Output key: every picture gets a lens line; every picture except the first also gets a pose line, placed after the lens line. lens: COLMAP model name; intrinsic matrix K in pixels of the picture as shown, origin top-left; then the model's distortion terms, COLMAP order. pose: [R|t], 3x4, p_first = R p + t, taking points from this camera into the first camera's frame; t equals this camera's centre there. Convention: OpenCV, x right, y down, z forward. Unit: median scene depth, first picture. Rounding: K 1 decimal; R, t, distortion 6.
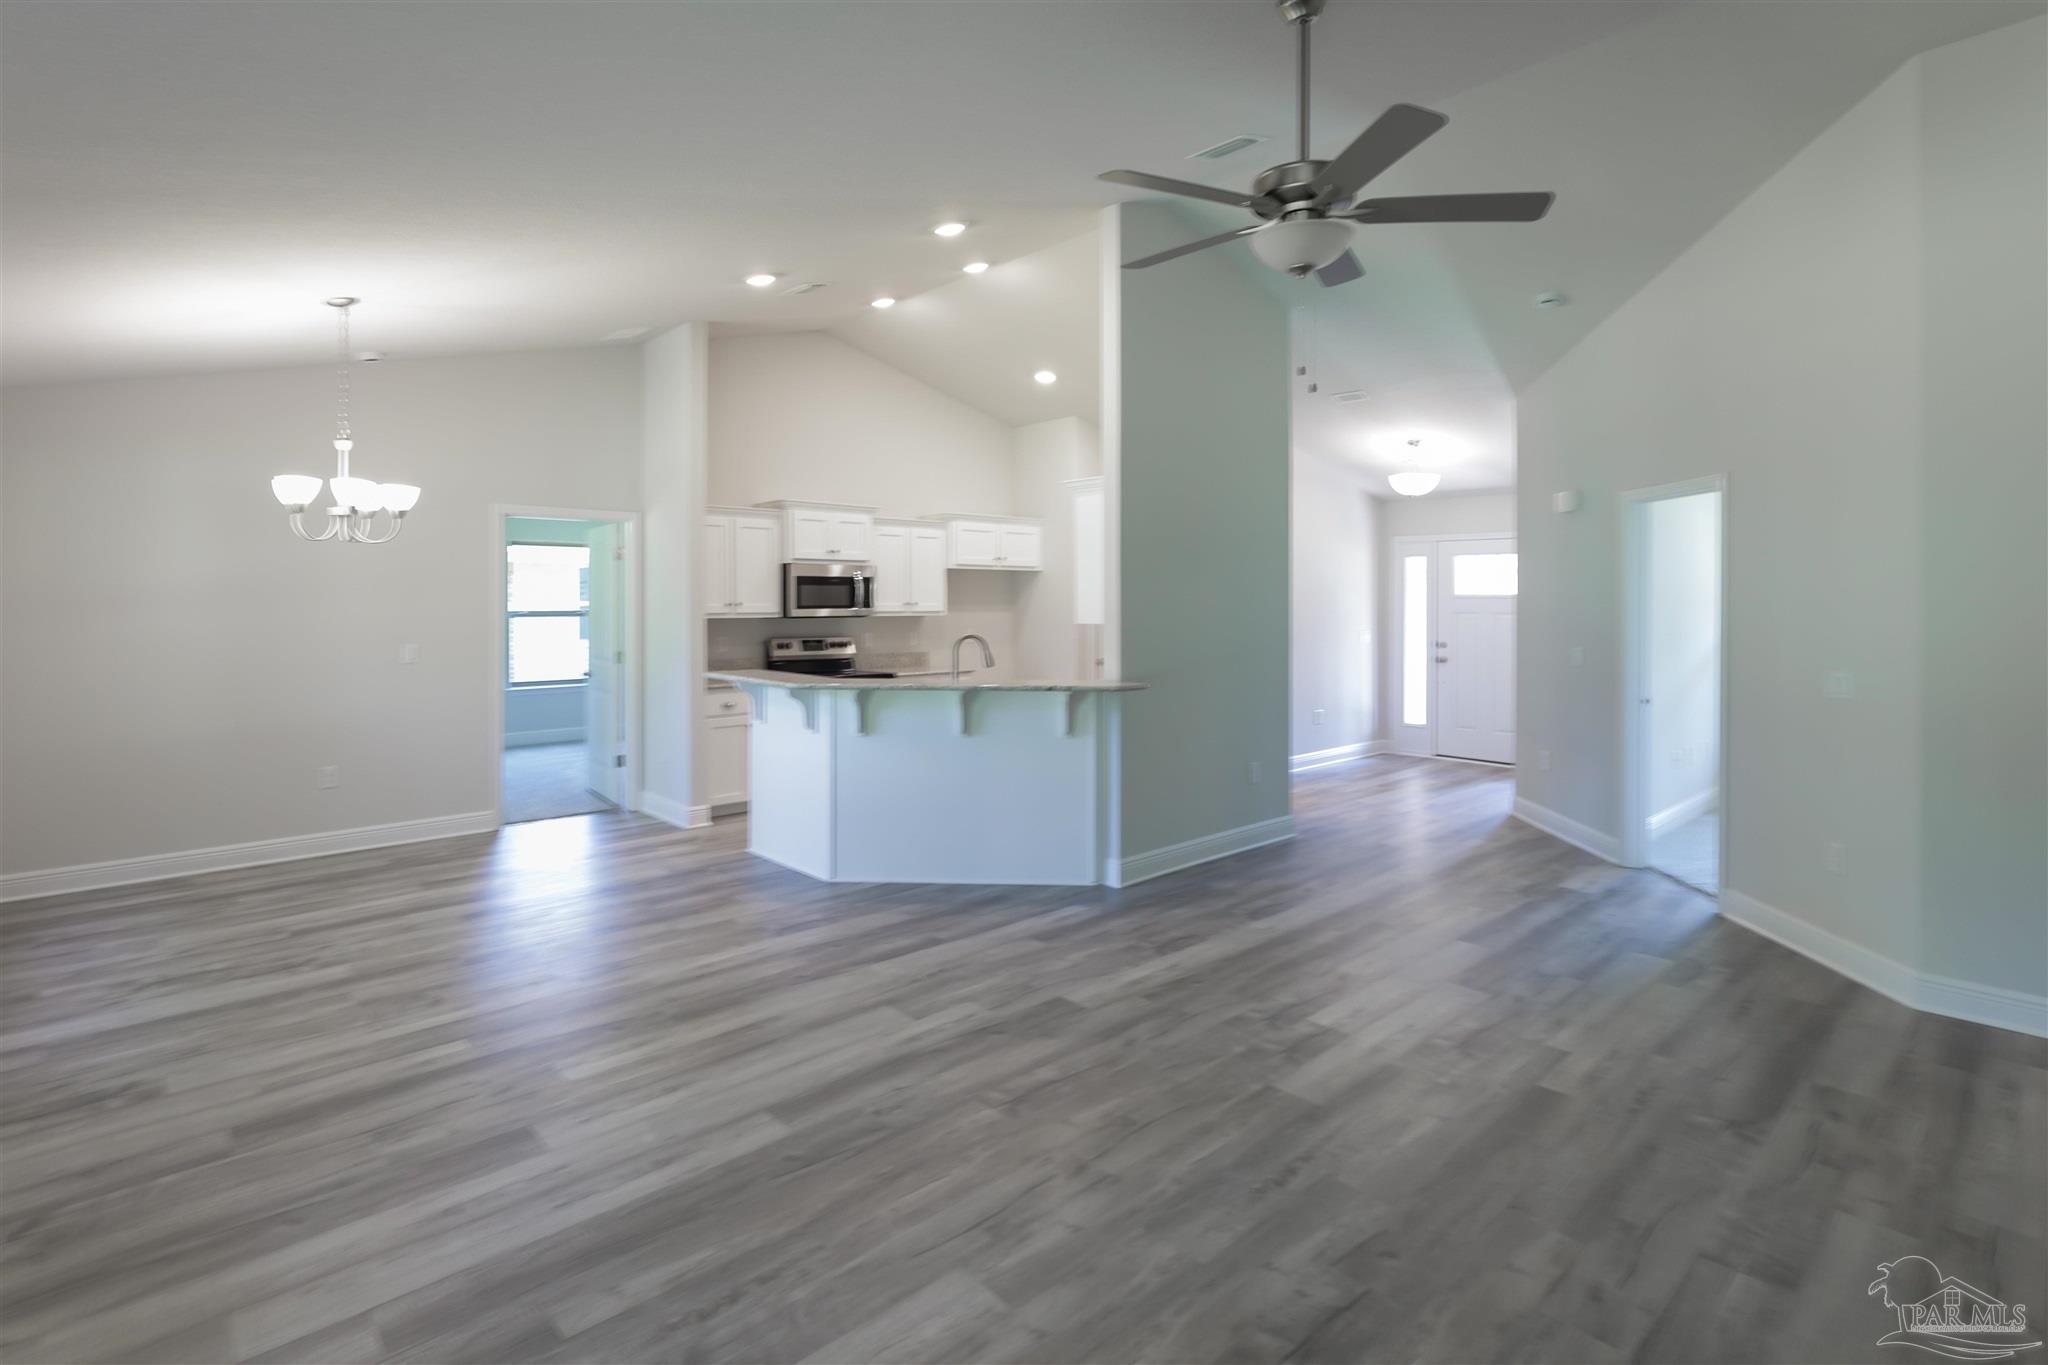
lens RADIAL K [[996.1, 0, 1019.4], [0, 996.1, 606.5], [0, 0, 1]] dist [-0.001603, -0.000704]
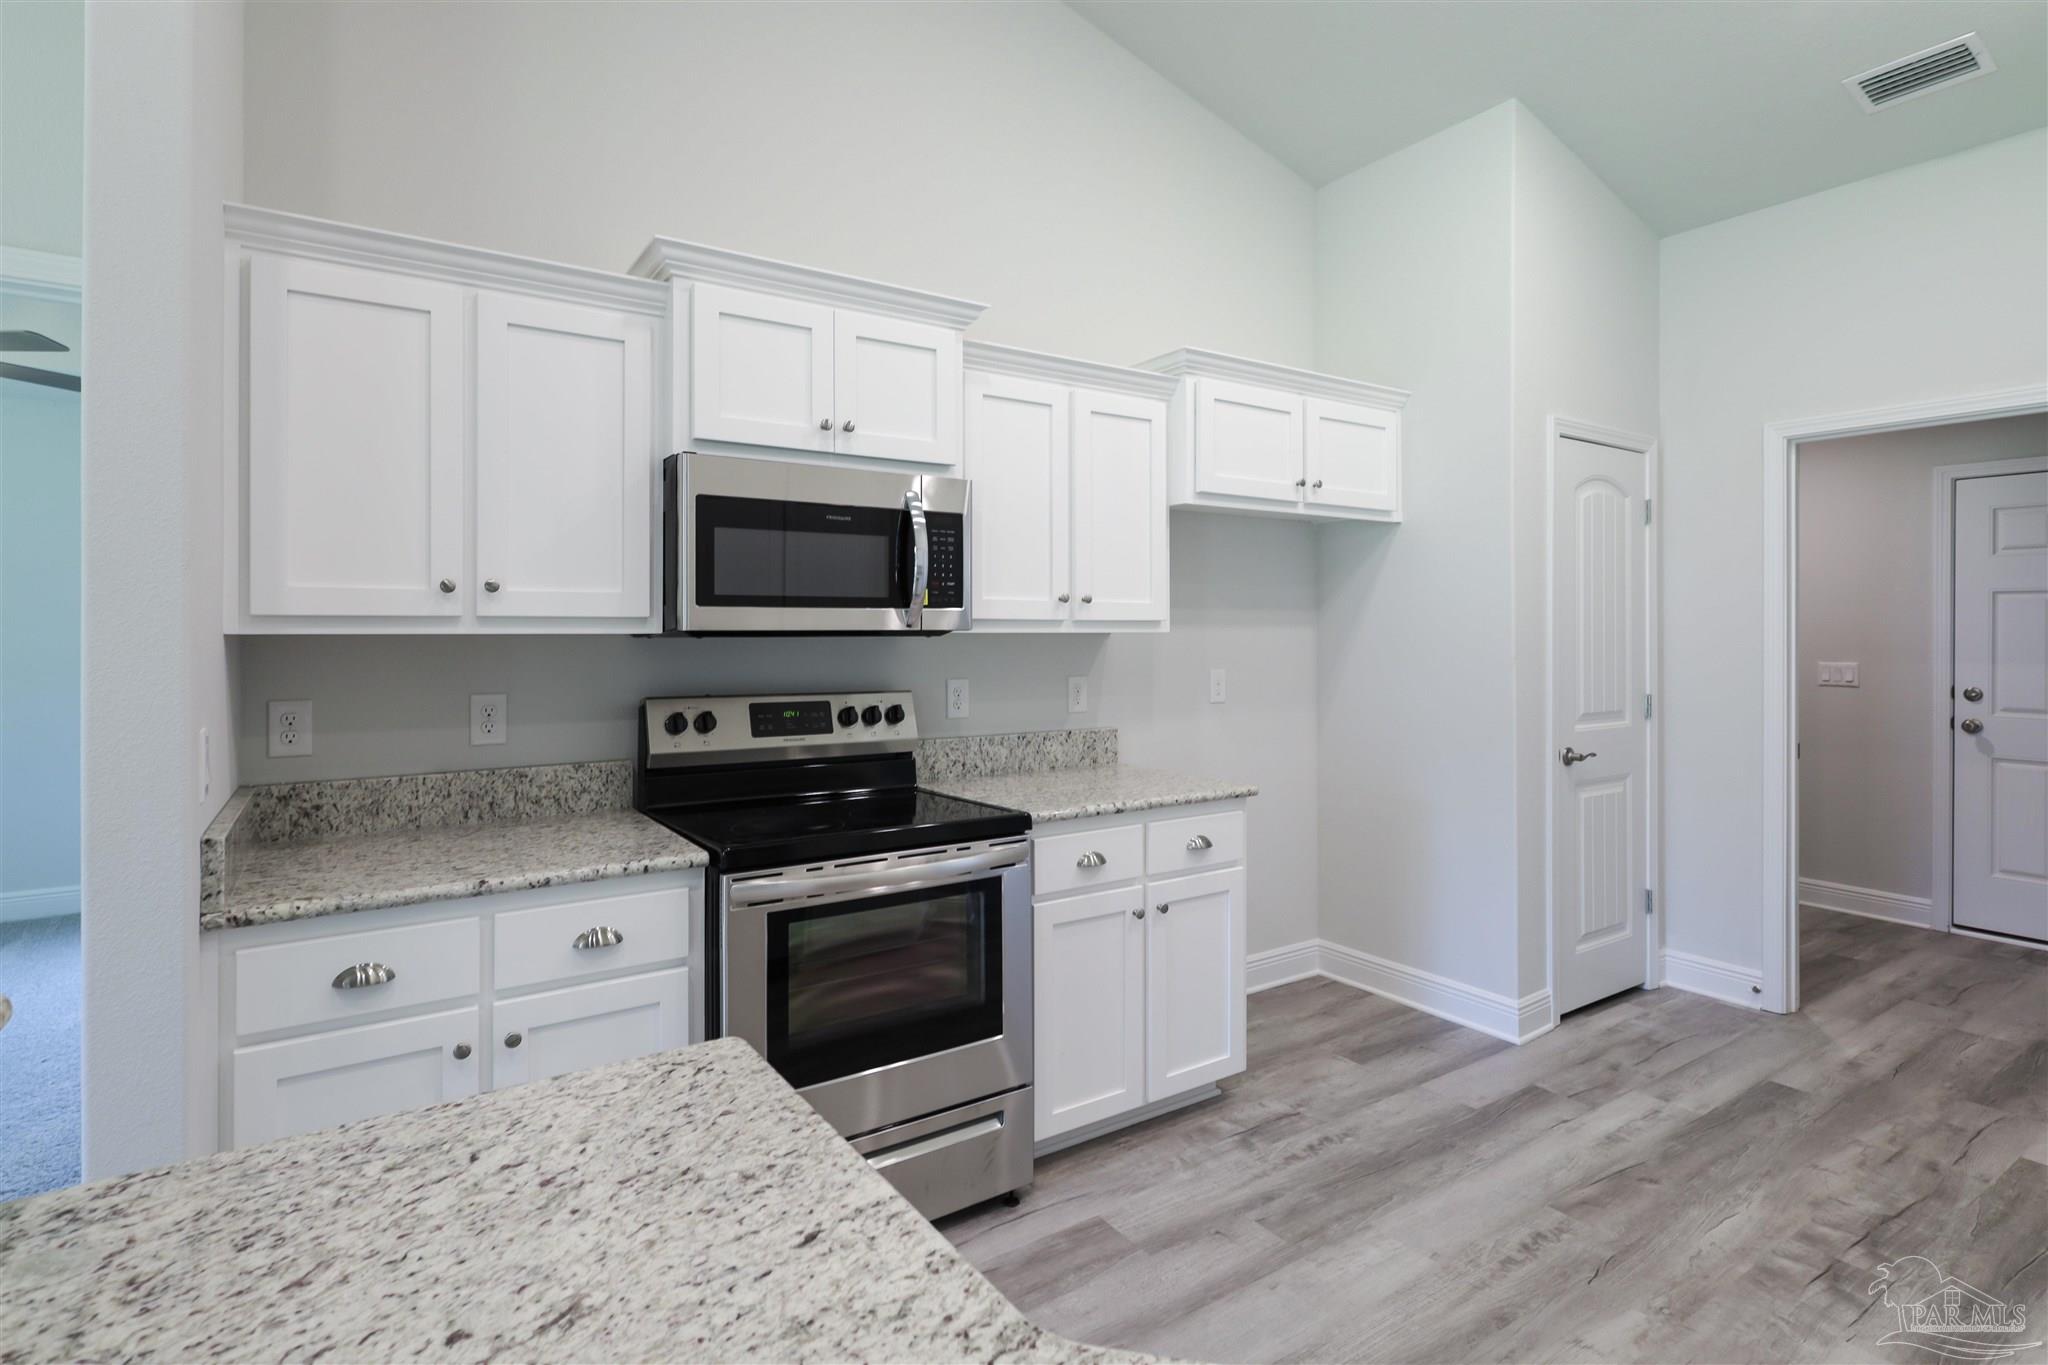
lens RADIAL K [[996.1, 0, 1019.4], [0, 996.1, 606.5], [0, 0, 1]] dist [-0.001603, -0.000704]
pose [[0.989121, -0.003366, -0.147063, -0.094131], [-0.000996, 0.999562, -0.029572, 0.012806], [0.147098, 0.029396, 0.988685, 0.796559]]
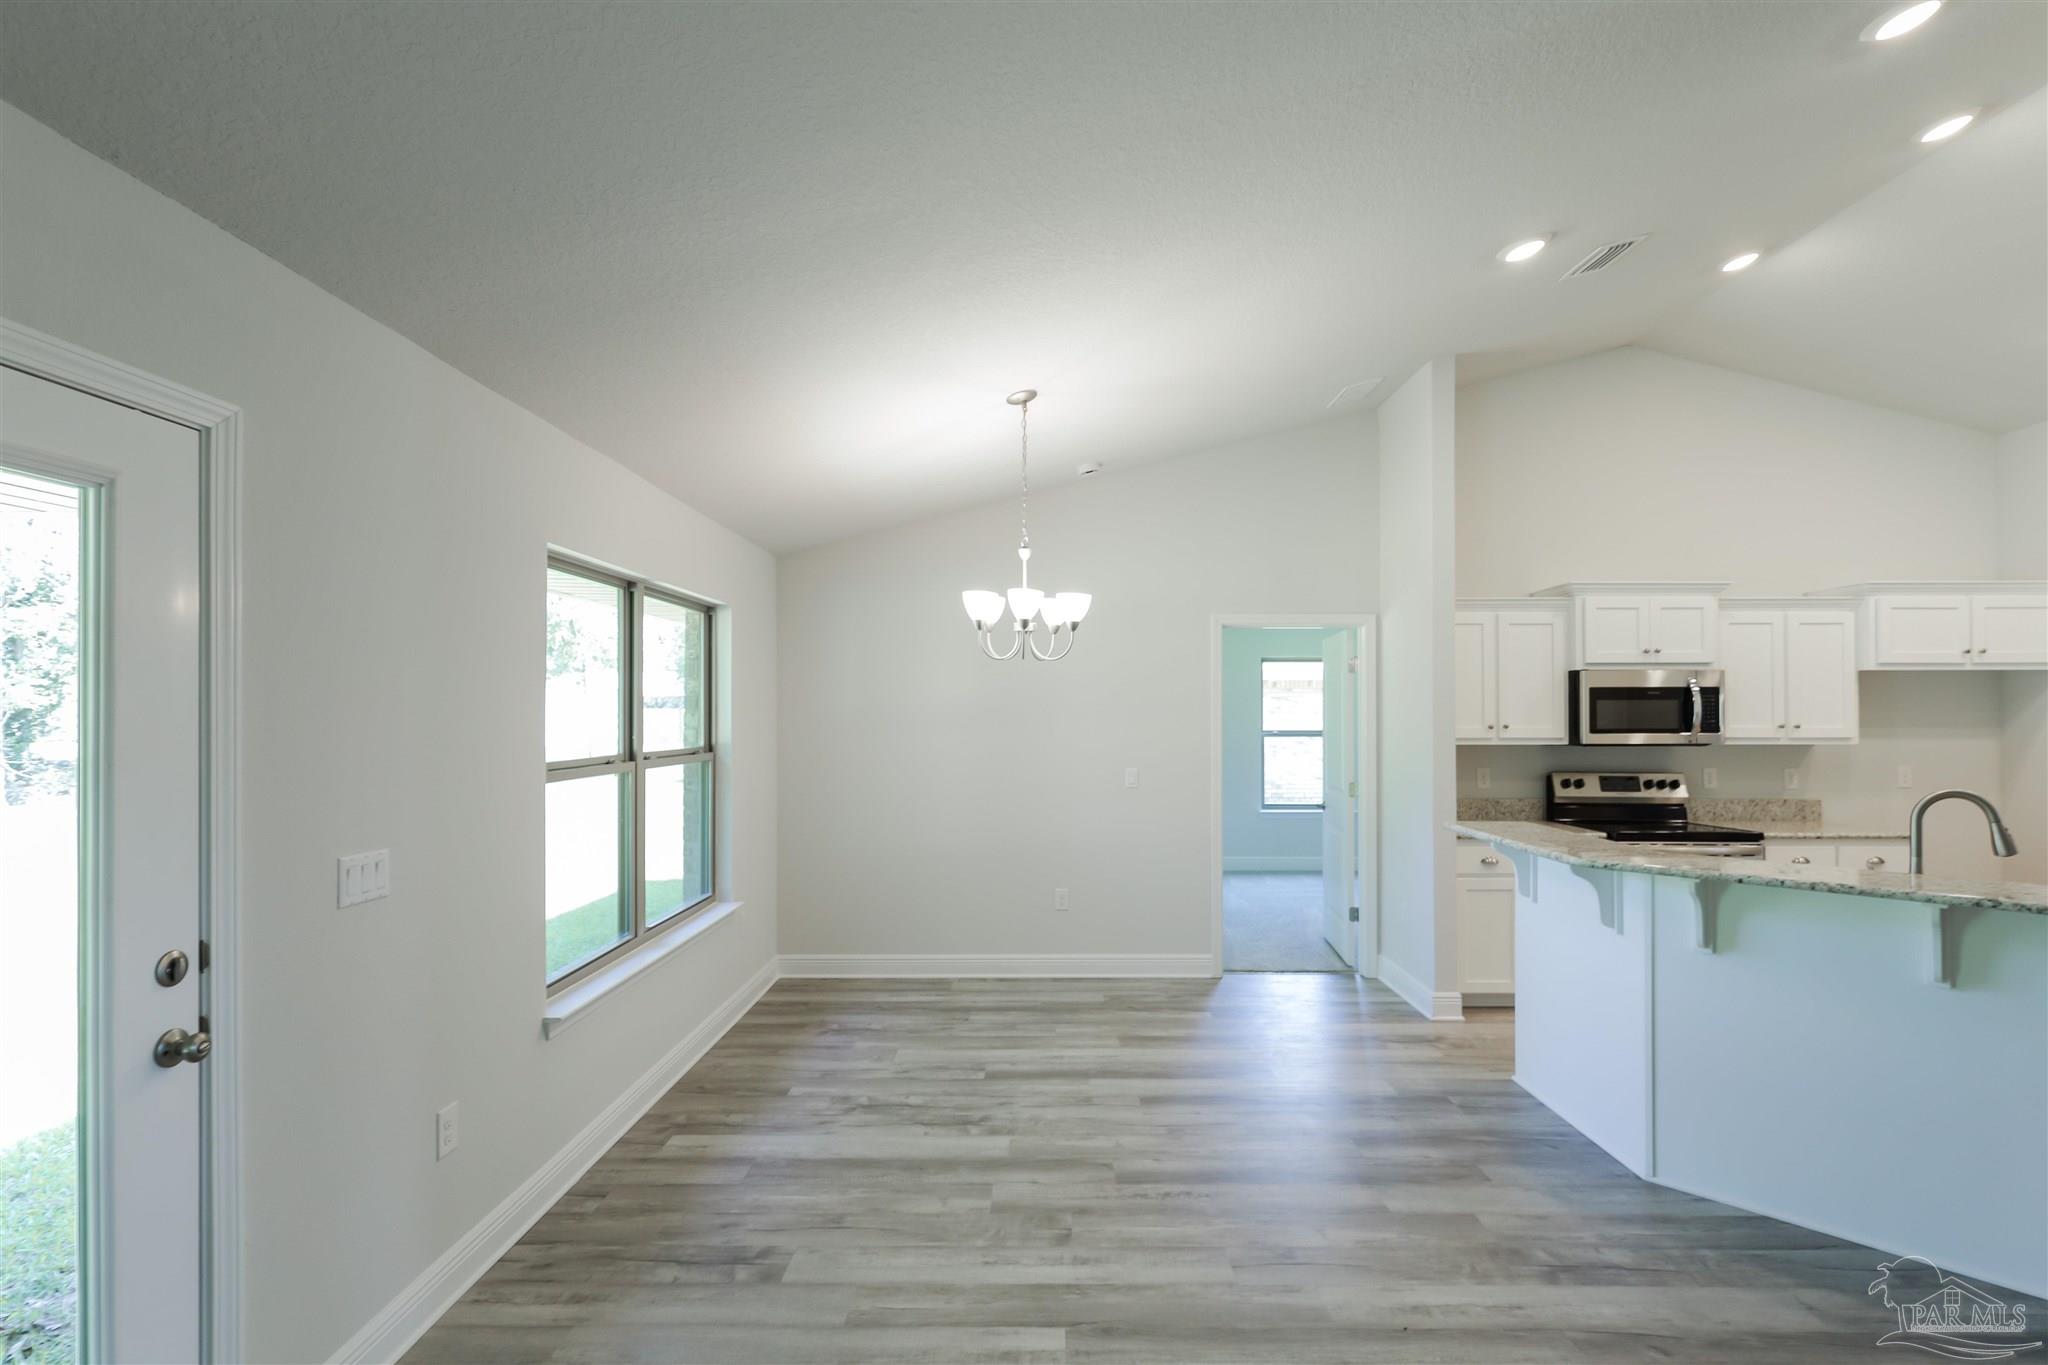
lens RADIAL K [[974.4, 0, 1025.2], [0, 974.4, 709.2], [0, 0, 1]] dist [-0.001558, -0.000603]
pose [[0.727616, -0.006616, -0.685952, -0.043403], [-0.002210, 0.999926, -0.011988, -0.006344], [0.685981, 0.010239, 0.727548, 0.231222]]
